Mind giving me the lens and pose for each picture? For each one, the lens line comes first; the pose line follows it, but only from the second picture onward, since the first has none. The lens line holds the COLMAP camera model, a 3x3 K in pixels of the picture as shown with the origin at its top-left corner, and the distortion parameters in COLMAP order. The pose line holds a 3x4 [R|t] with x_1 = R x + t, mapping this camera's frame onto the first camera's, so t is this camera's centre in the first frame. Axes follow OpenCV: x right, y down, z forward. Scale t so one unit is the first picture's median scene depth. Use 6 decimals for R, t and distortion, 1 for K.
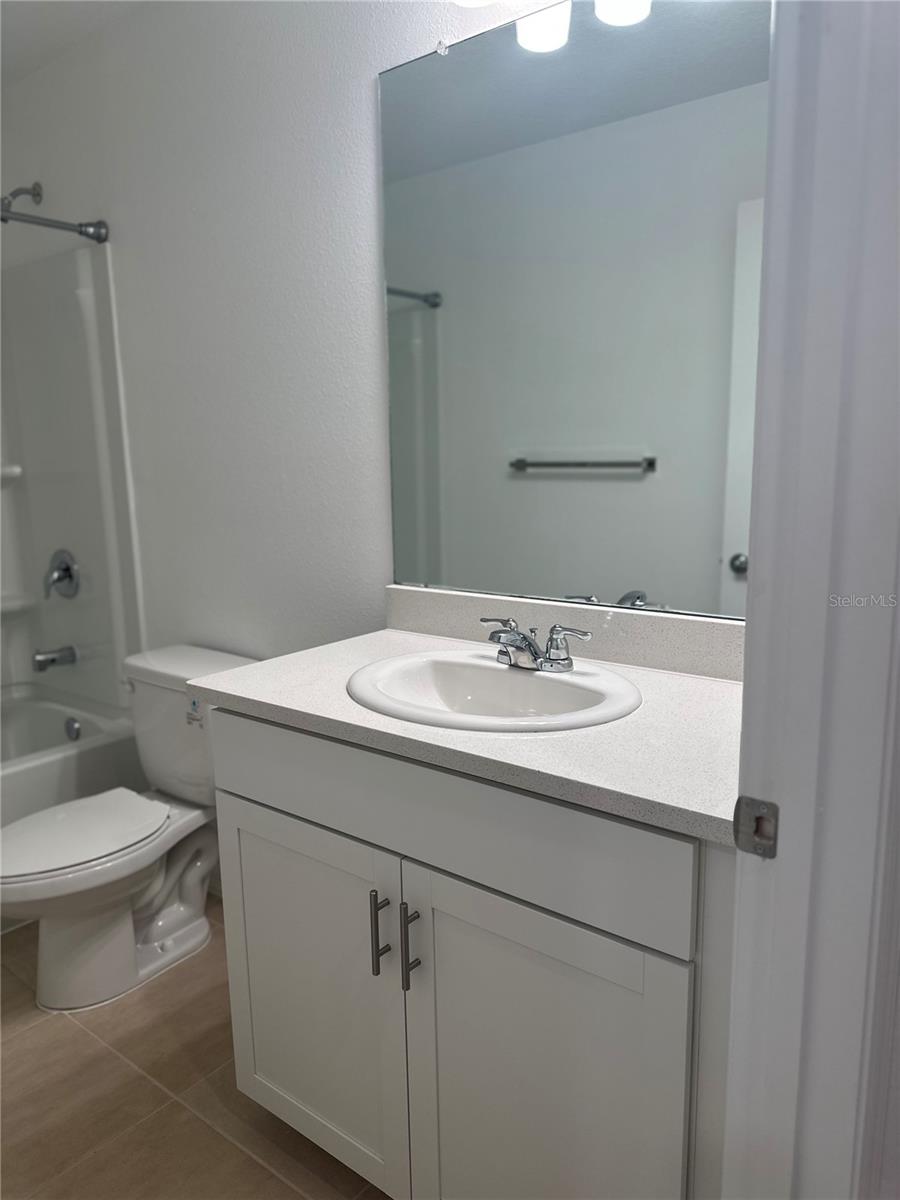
lens RADIAL K [[845.9, 0, 454.8], [0, 845.9, 599.7], [0, 0, 1]] dist [0.086600, -0.108136]
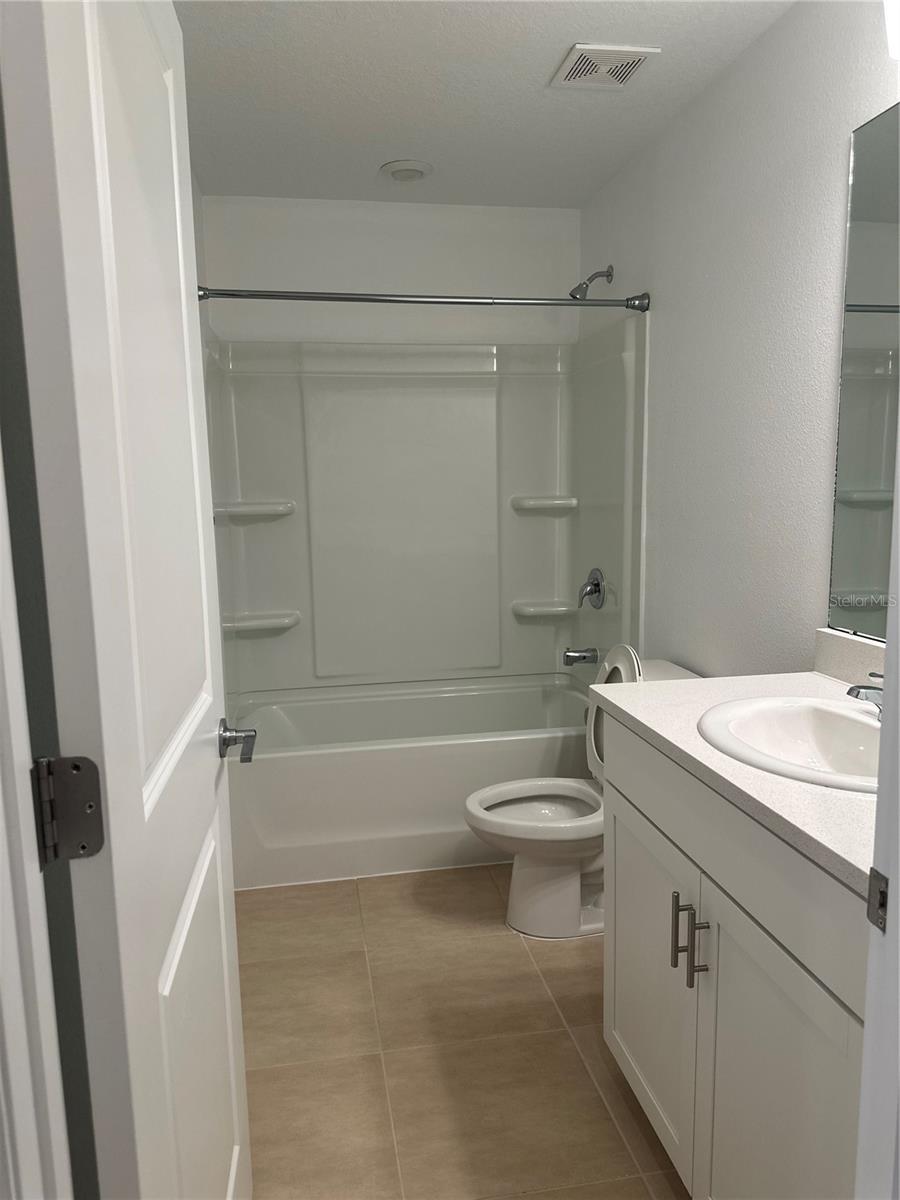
lens RADIAL K [[845.9, 0, 454.8], [0, 845.9, 599.7], [0, 0, 1]] dist [0.086600, -0.108136]
pose [[0.759970, 0.096066, -0.642819, 0.239048], [-0.109485, 0.993805, 0.019081, -0.022907], [0.640670, 0.055878, 0.765780, -0.052918]]
